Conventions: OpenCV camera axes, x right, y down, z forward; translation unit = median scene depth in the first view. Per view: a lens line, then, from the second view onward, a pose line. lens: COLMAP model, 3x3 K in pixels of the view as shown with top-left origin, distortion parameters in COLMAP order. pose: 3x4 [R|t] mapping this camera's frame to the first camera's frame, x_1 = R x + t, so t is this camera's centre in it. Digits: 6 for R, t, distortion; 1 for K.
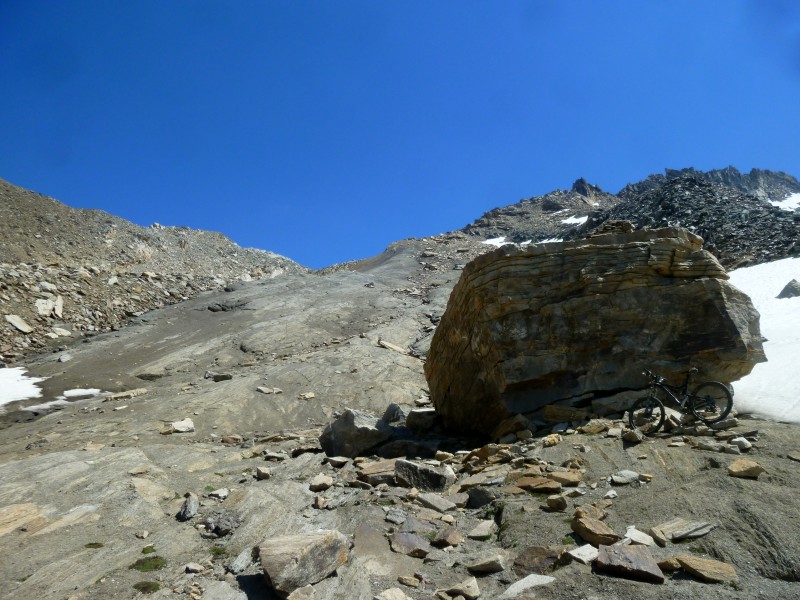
lens RADIAL K [[596.7, 0, 403.5], [0, 596.7, 307.5], [0, 0, 1]] dist [-0.044346, 0.016479]
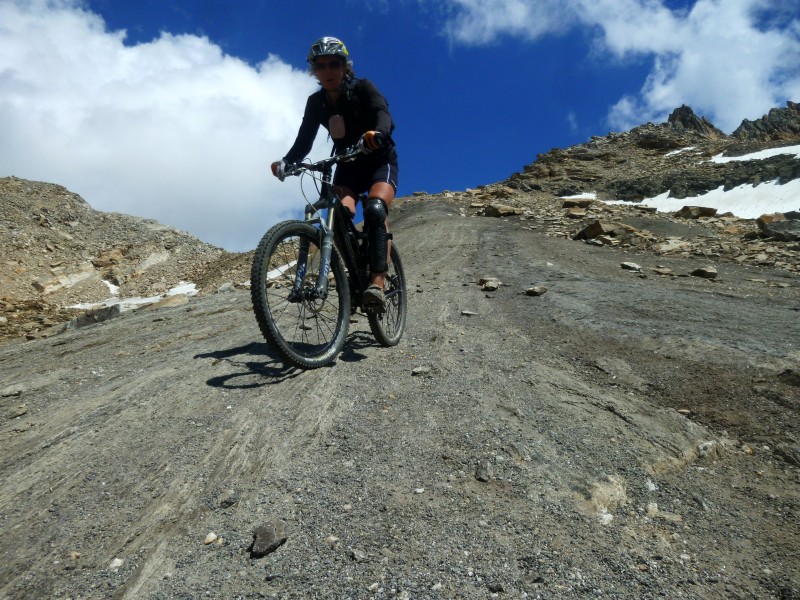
lens RADIAL K [[596.7, 0, 400.4], [0, 596.7, 300.5], [0, 0, 1]] dist [-0.044346, 0.016479]
pose [[0.998165, -0.003974, 0.060423, -0.034180], [0.003581, 0.999972, 0.006615, -0.024330], [-0.060448, -0.006387, 0.998151, 0.458504]]
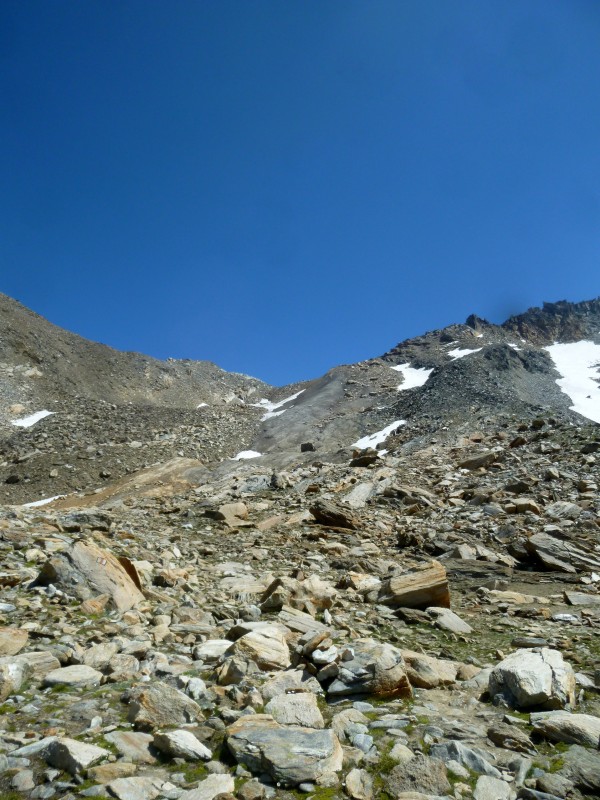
lens RADIAL K [[596.7, 0, 299.1], [0, 596.7, 396.5], [0, 0, 1]] dist [-0.044346, 0.016479]
pose [[0.995063, -0.010070, -0.098731, 0.045025], [0.009822, 0.999947, -0.002997, -0.035974], [0.098756, 0.002012, 0.995110, -0.420455]]
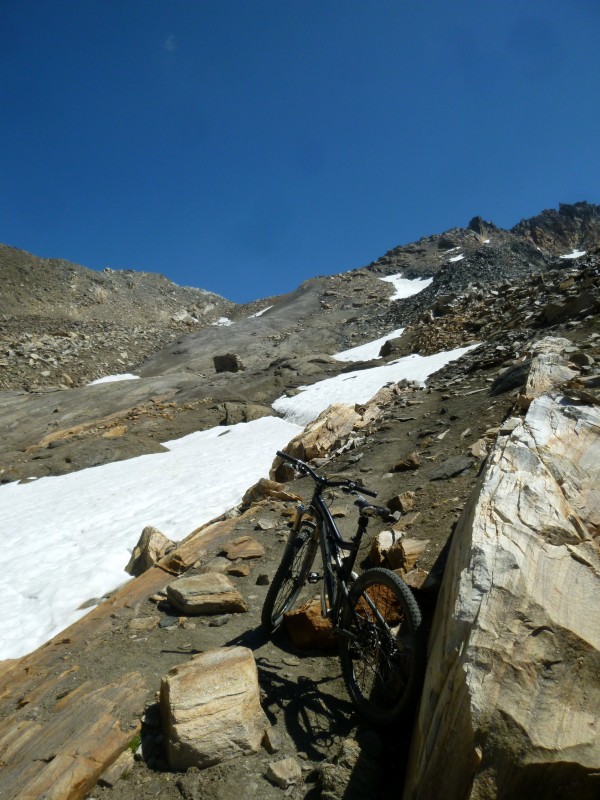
lens RADIAL K [[596.7, 0, 302.1], [0, 596.7, 405.5], [0, 0, 1]] dist [-0.044346, 0.016479]
pose [[0.997923, -0.005246, -0.064203, 0.046886], [0.013286, 0.992010, 0.125460, -0.010776], [0.063032, -0.126052, 0.990019, -0.184546]]
